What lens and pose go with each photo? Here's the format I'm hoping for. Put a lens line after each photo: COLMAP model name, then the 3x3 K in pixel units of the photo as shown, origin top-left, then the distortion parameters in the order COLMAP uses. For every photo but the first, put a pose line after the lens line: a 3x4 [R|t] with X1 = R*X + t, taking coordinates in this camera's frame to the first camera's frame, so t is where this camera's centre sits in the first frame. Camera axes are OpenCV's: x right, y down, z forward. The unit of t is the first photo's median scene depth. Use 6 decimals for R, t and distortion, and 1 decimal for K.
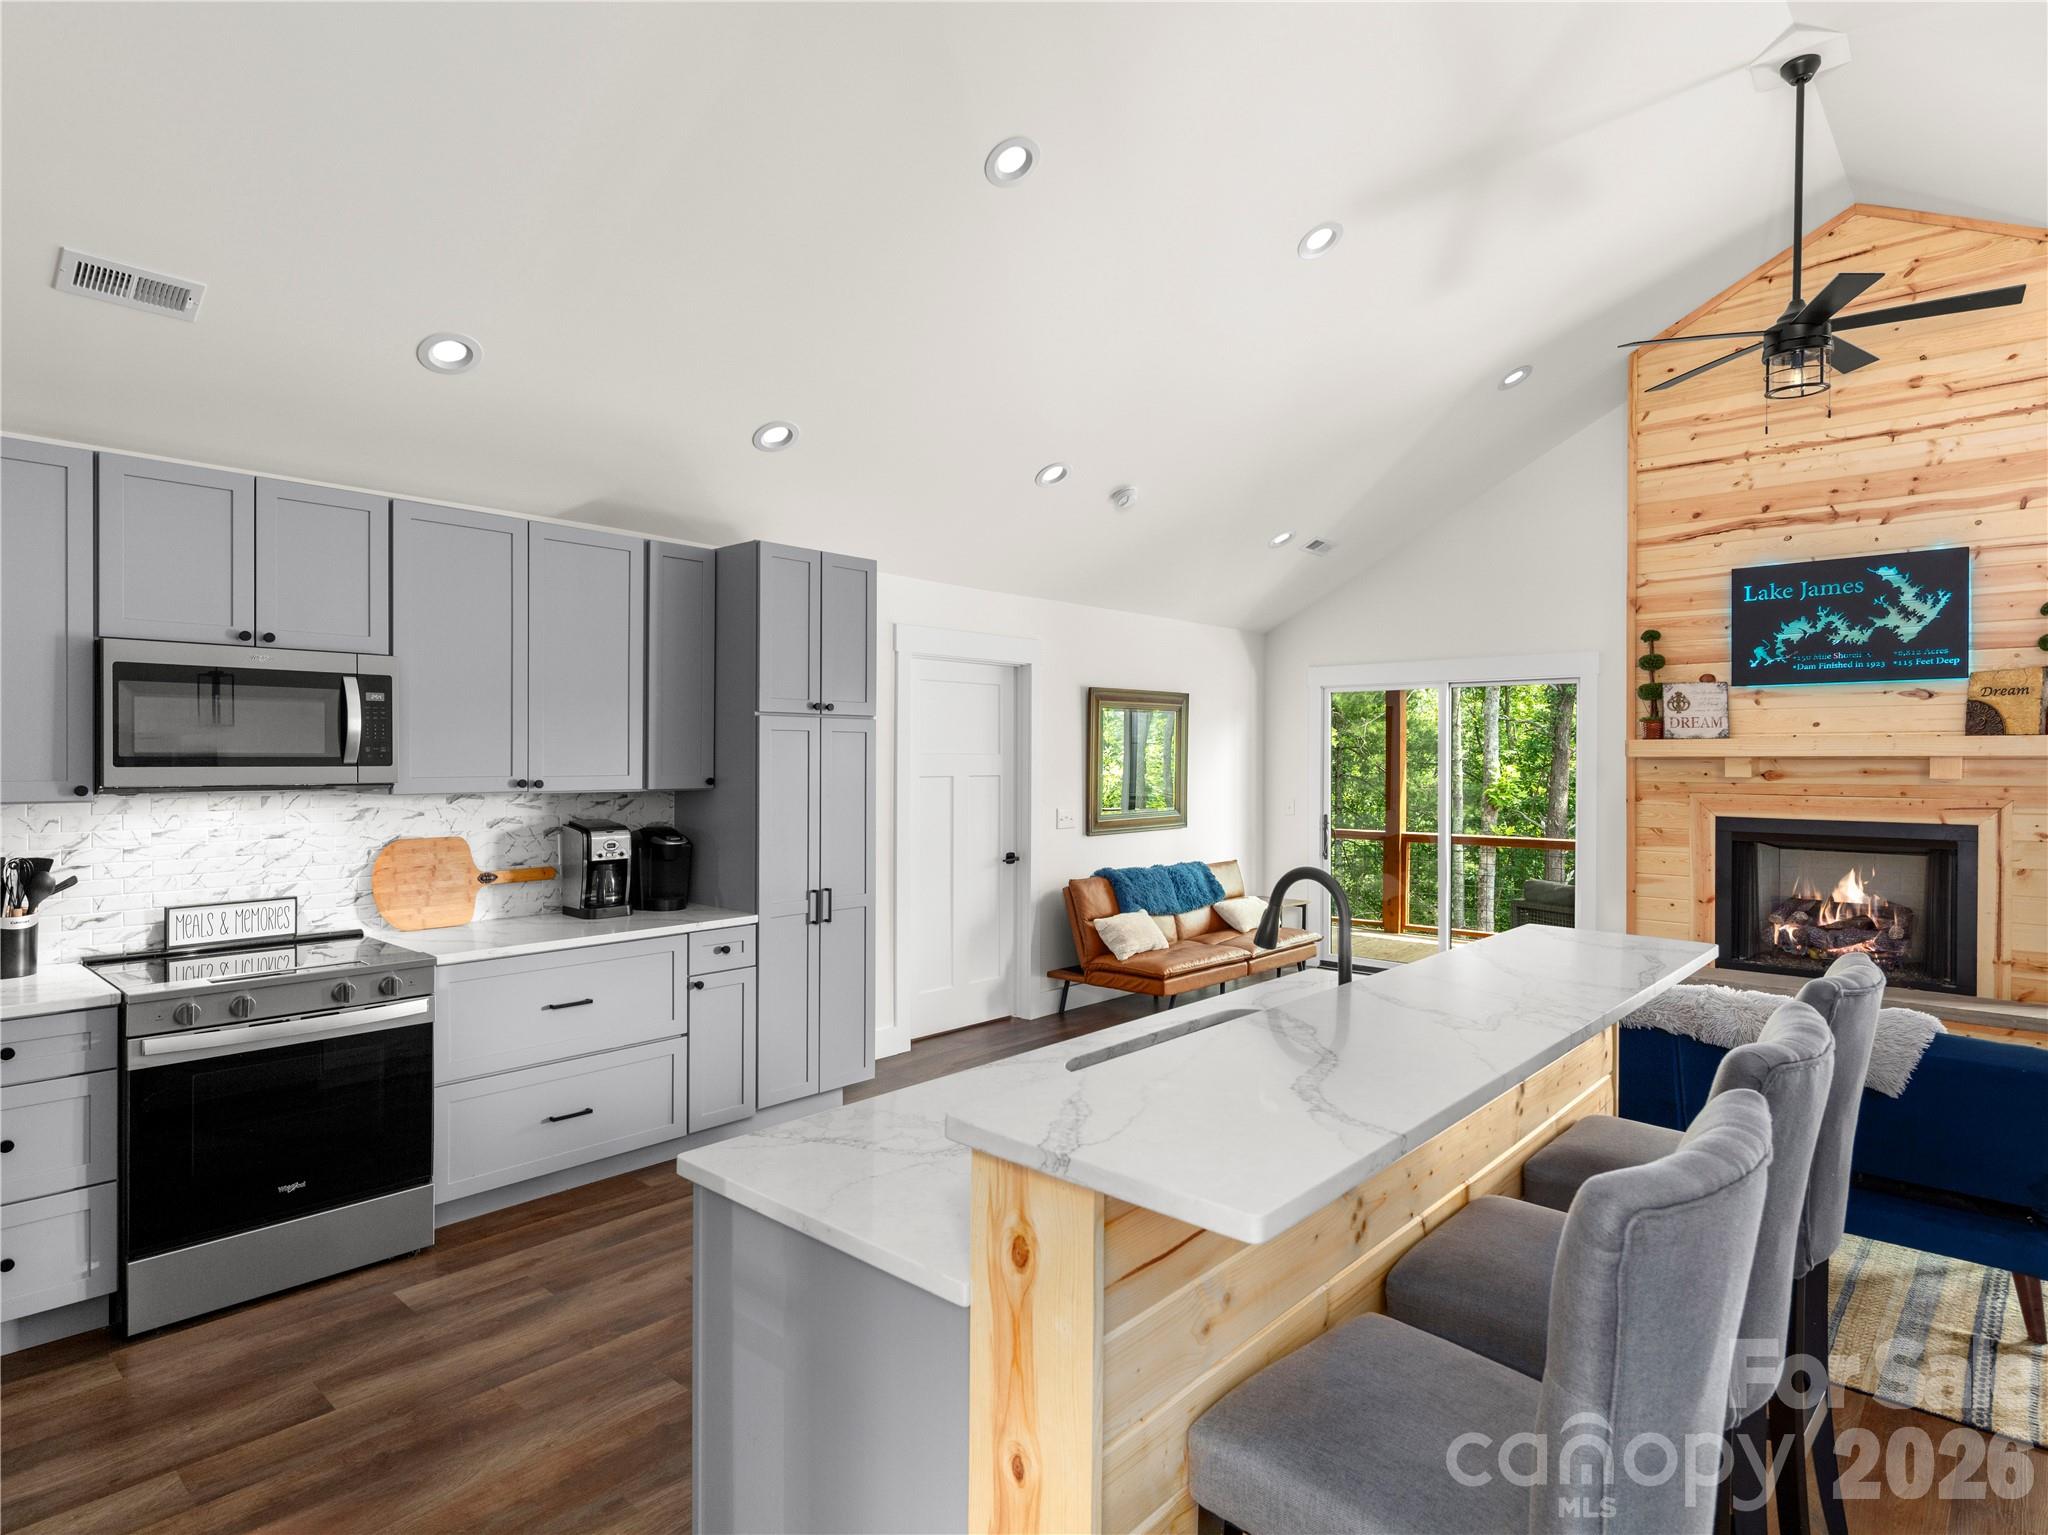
lens RADIAL K [[1128.7, 0, 1013.3], [0, 1128.7, 759.0], [0, 0, 1]] dist [0.001184, -0.002123]
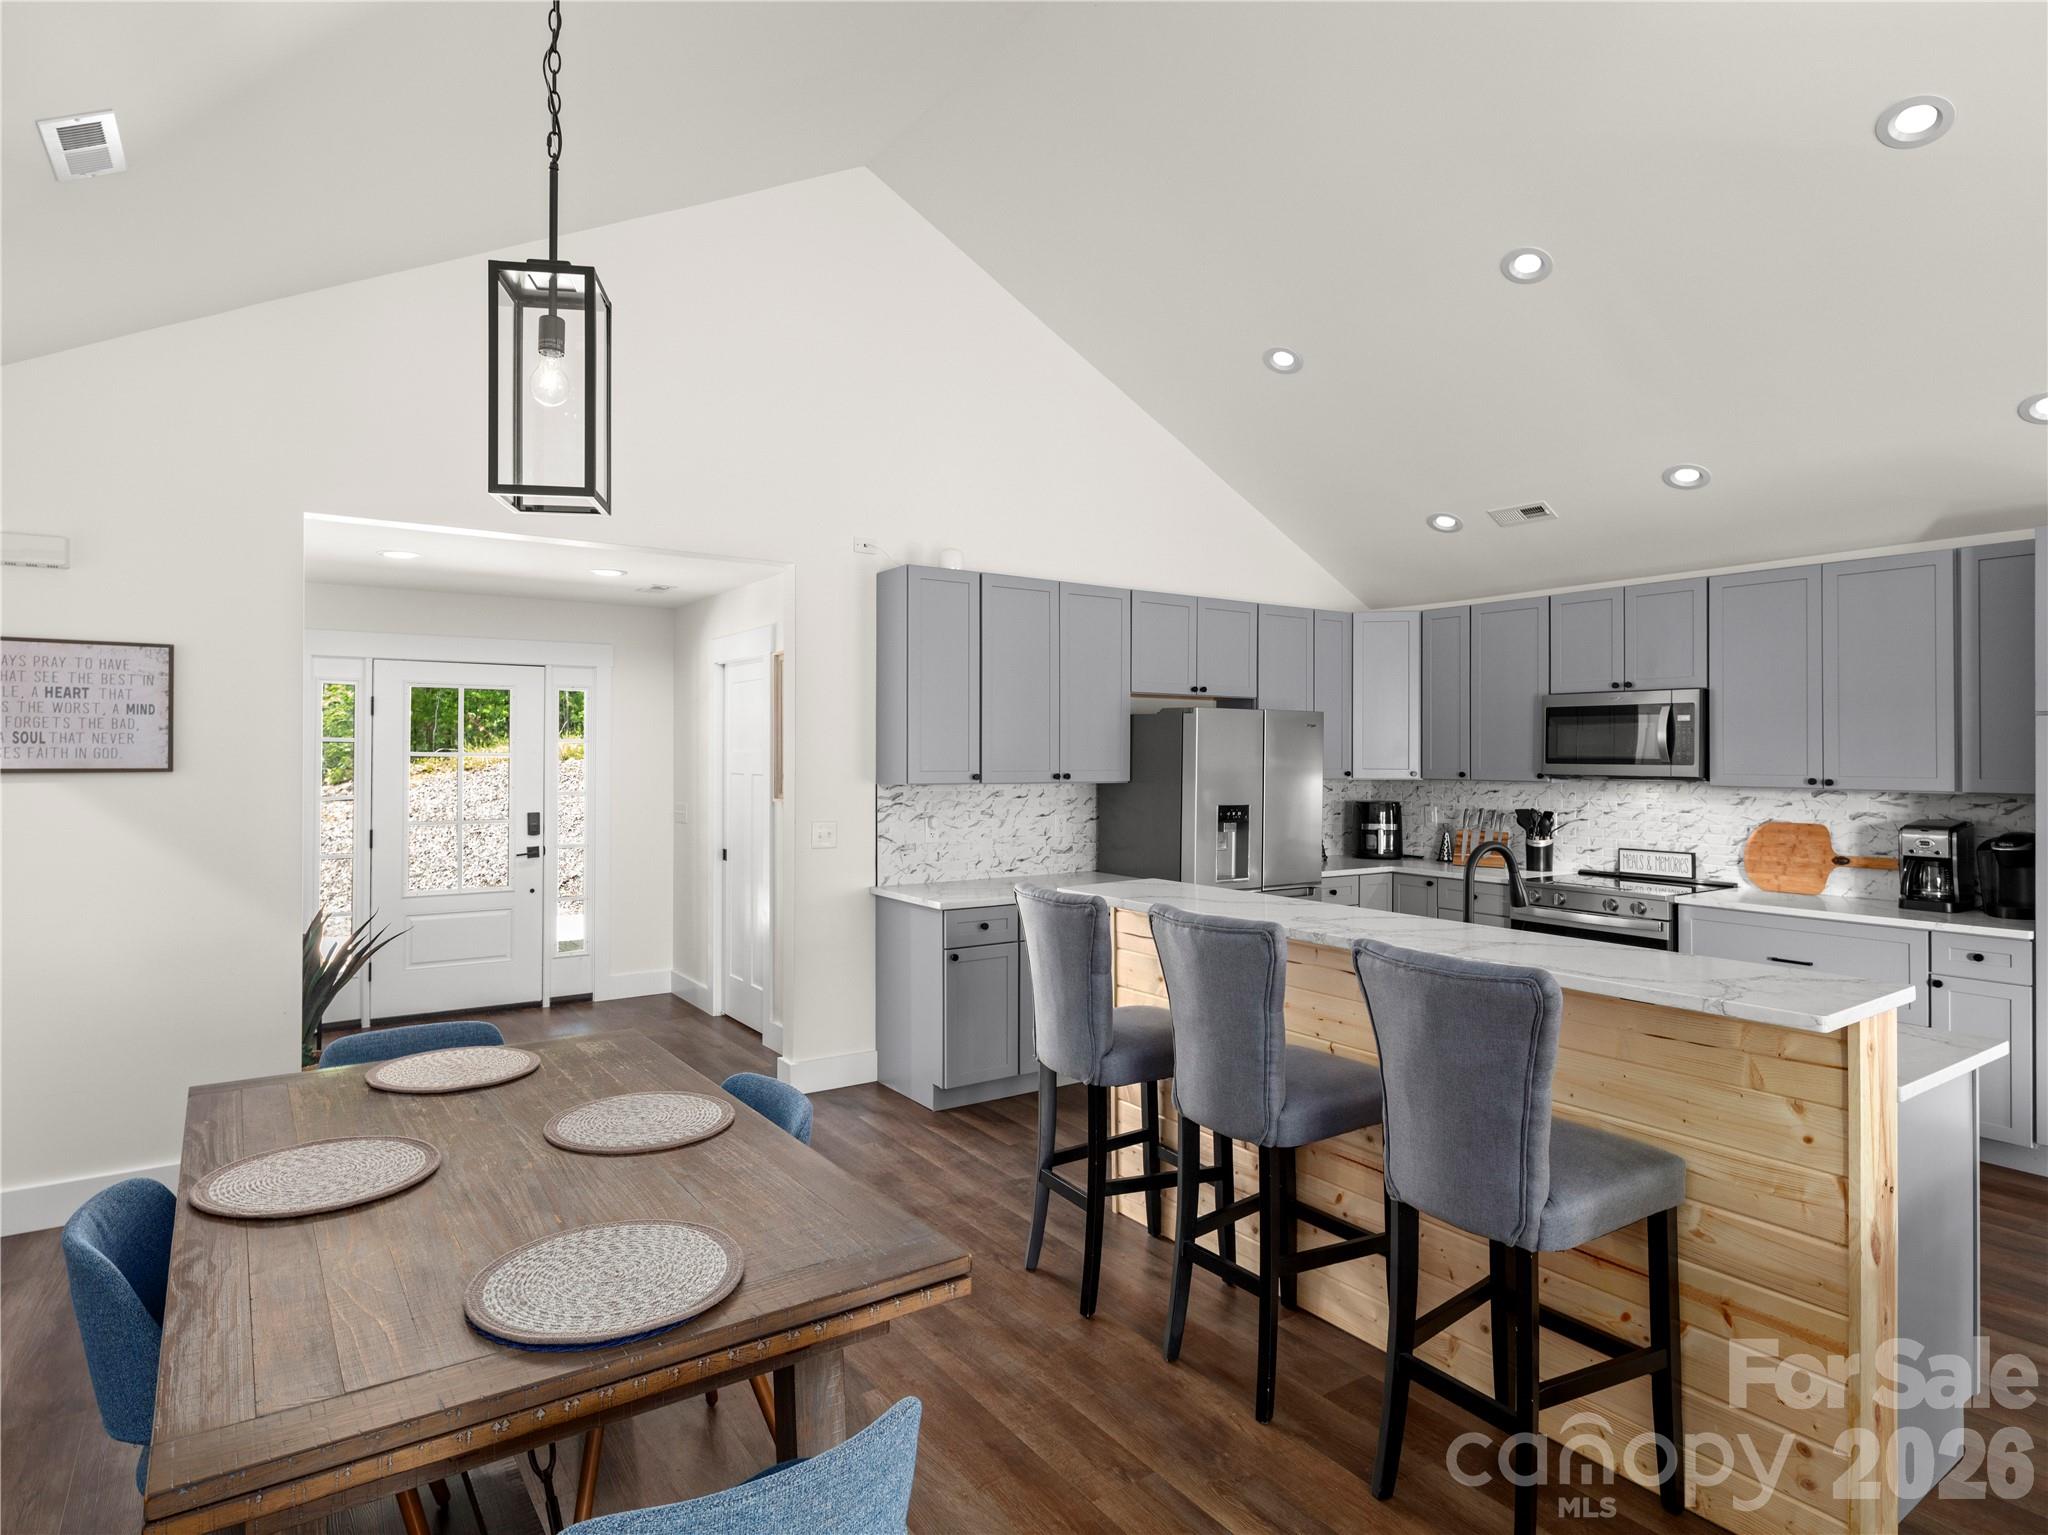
lens RADIAL K [[1119.3, 0, 979.2], [0, 1119.3, 743.8], [0, 0, 1]] dist [-0.001219, -0.002398]
pose [[-0.251542, -0.011867, -0.967774, 0.719667], [-0.008018, 0.999916, -0.010177, 0.000423], [0.967813, 0.005200, -0.251616, 0.323585]]
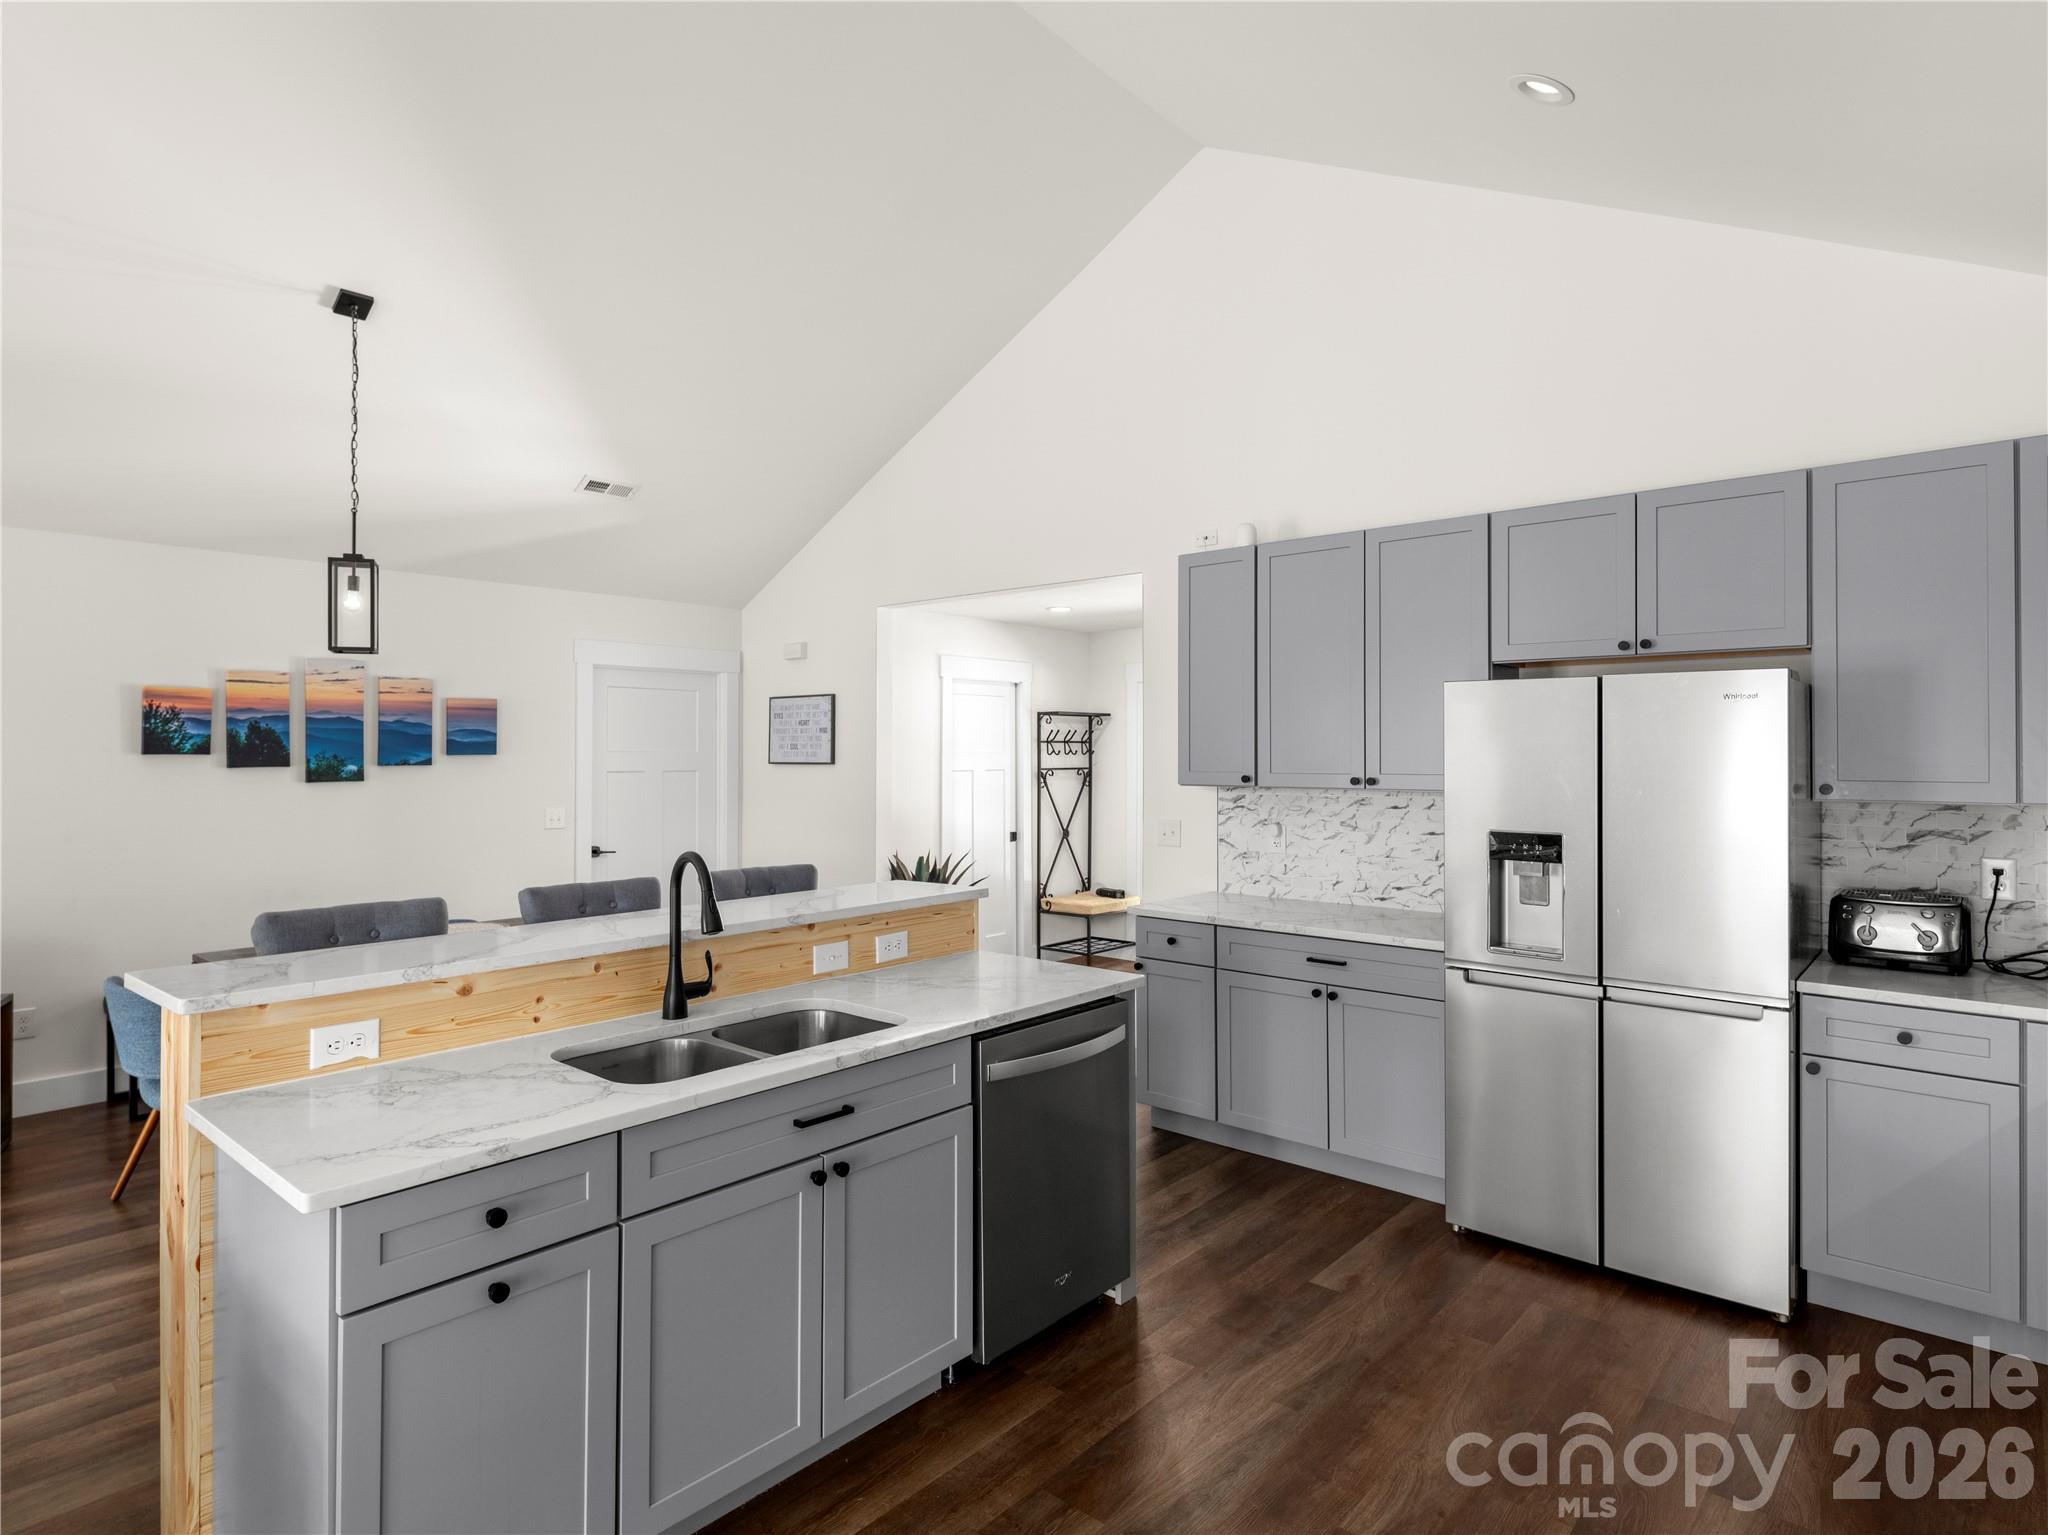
lens RADIAL K [[1120.3, 0, 1012.7], [0, 1120.3, 743.5], [0, 0, 1]] dist [0.000497, -0.000412]
pose [[-0.999909, -0.001734, -0.013379, -0.017418], [-0.001679, 0.999990, -0.004142, -0.003868], [0.013386, -0.004119, -0.999902, 0.918896]]
